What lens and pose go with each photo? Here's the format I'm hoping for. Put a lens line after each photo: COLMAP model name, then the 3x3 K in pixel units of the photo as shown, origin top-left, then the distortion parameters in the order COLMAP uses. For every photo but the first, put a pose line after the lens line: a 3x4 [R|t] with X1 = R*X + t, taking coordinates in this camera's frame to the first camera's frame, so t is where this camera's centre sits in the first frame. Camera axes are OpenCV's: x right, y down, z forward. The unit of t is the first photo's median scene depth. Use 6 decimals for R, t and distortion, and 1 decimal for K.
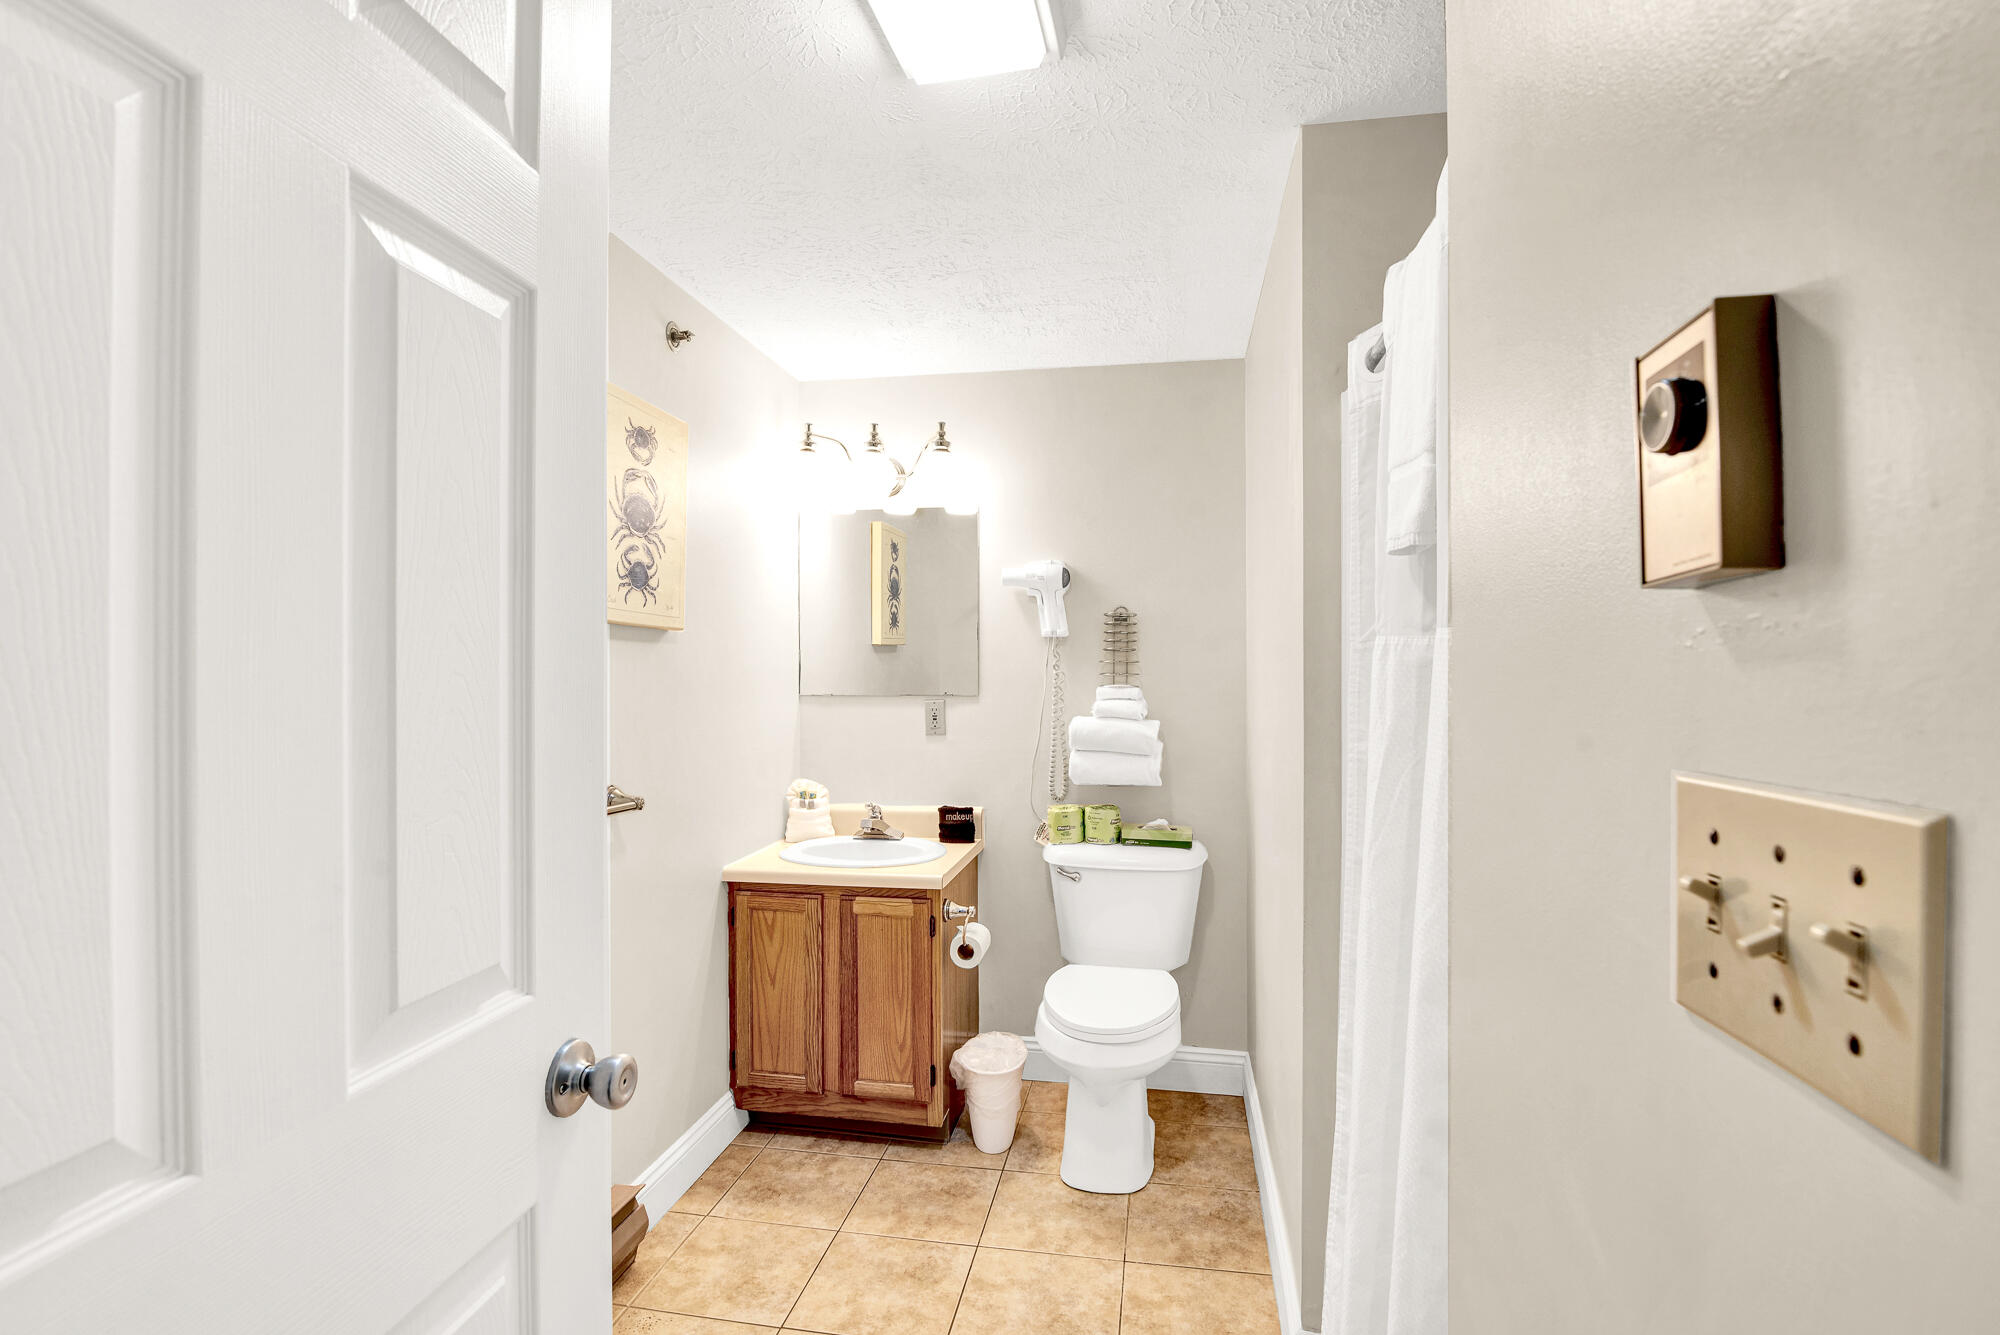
lens RADIAL K [[941.1, 0, 1000.0], [0, 941.1, 667.5], [0, 0, 1]] dist [0.000440, -0.000073]
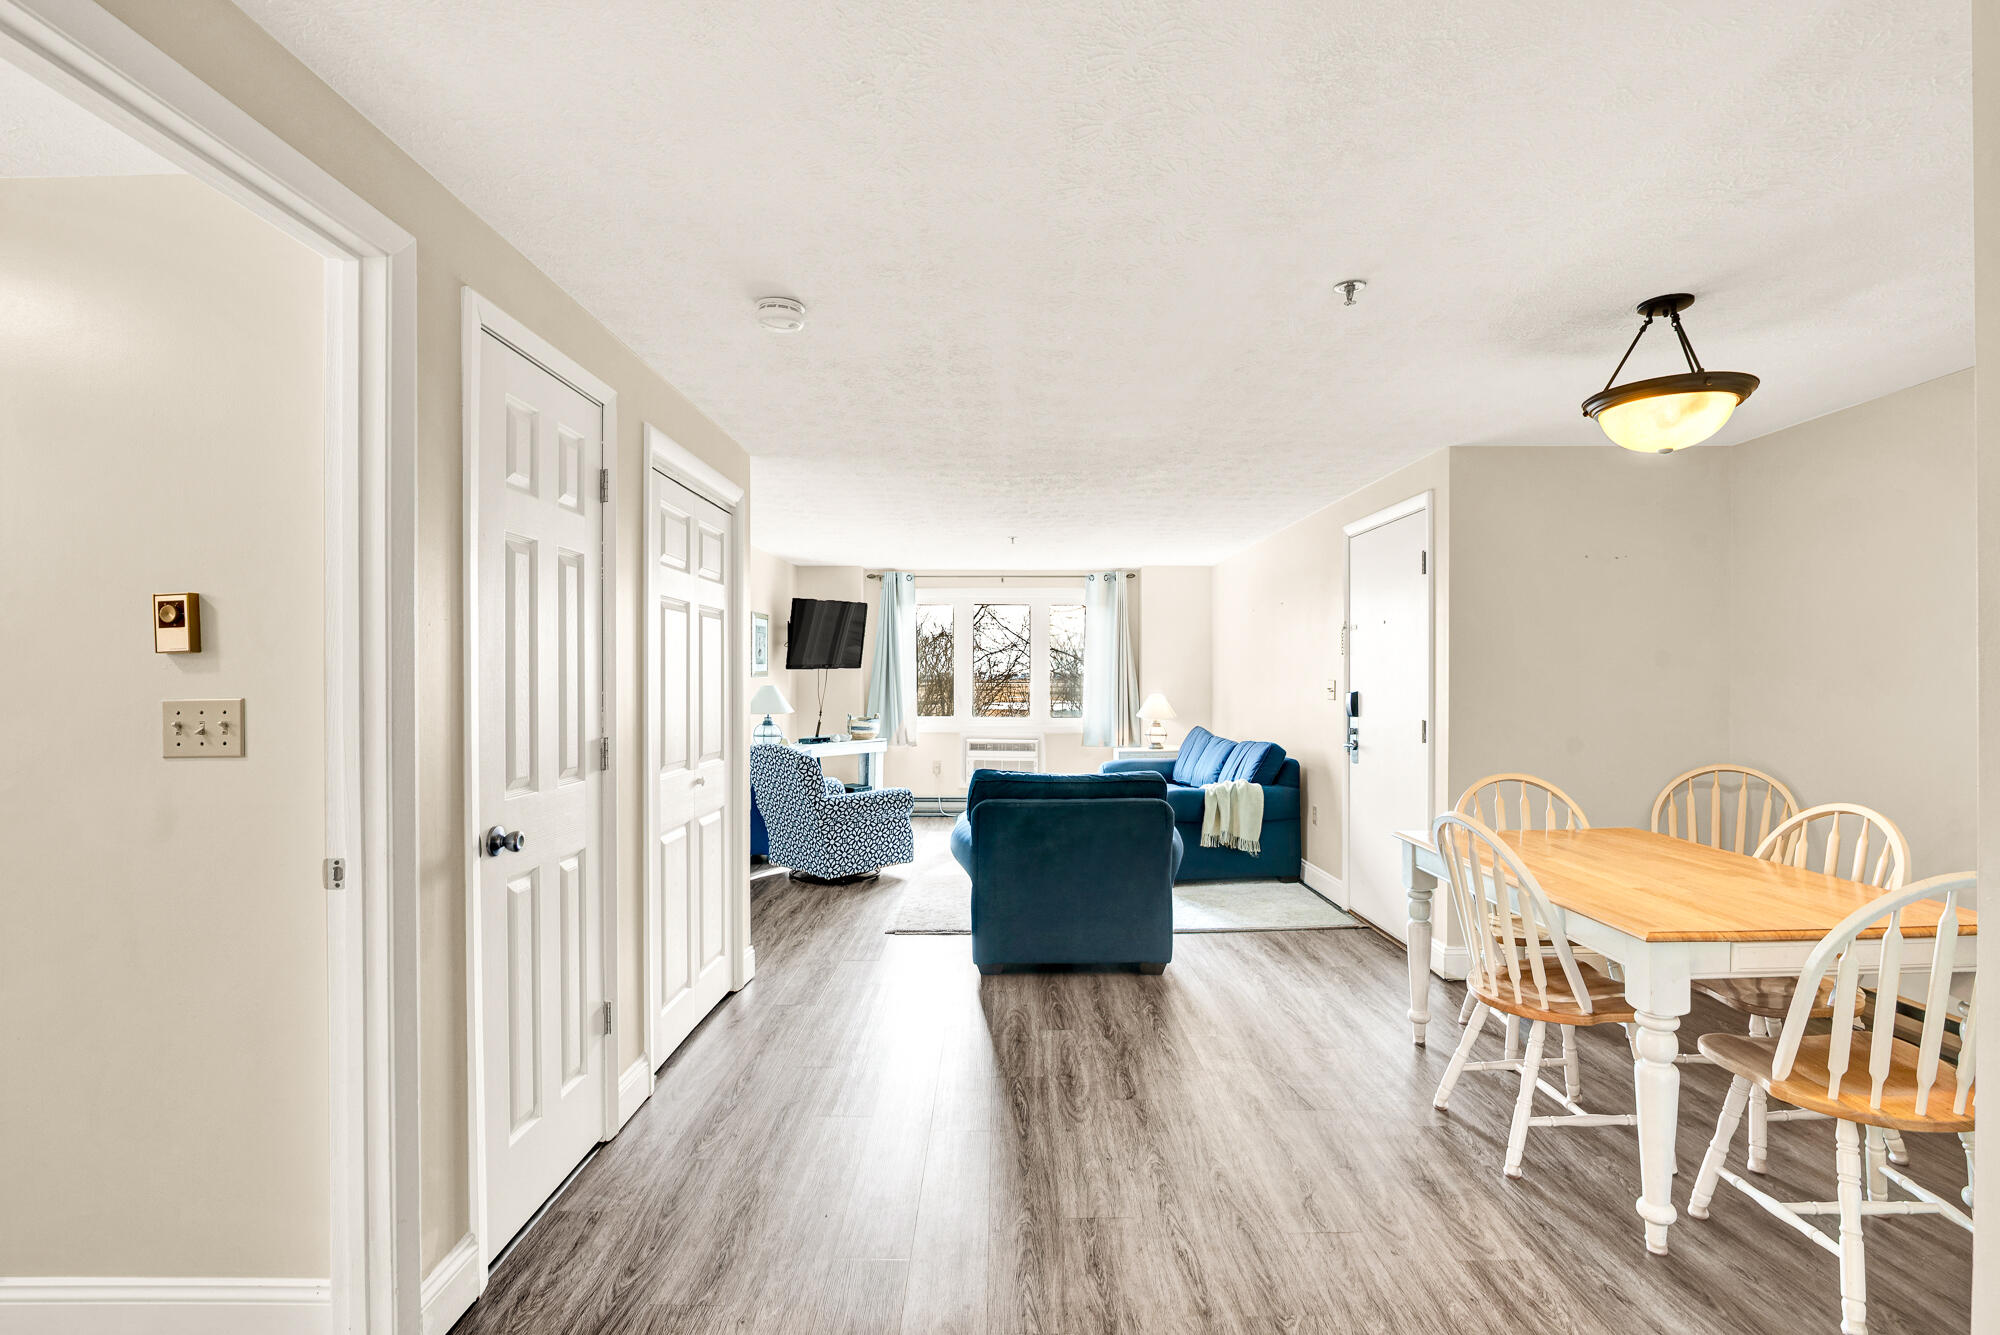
lens RADIAL K [[941.1, 0, 1000.0], [0, 941.1, 667.5], [0, 0, 1]] dist [0.000440, -0.000073]
pose [[-0.173643, -0.002649, 0.984805, -4.486128], [0.007091, 0.999967, 0.003940, -0.018374], [-0.984783, 0.007668, -0.173619, -2.111116]]
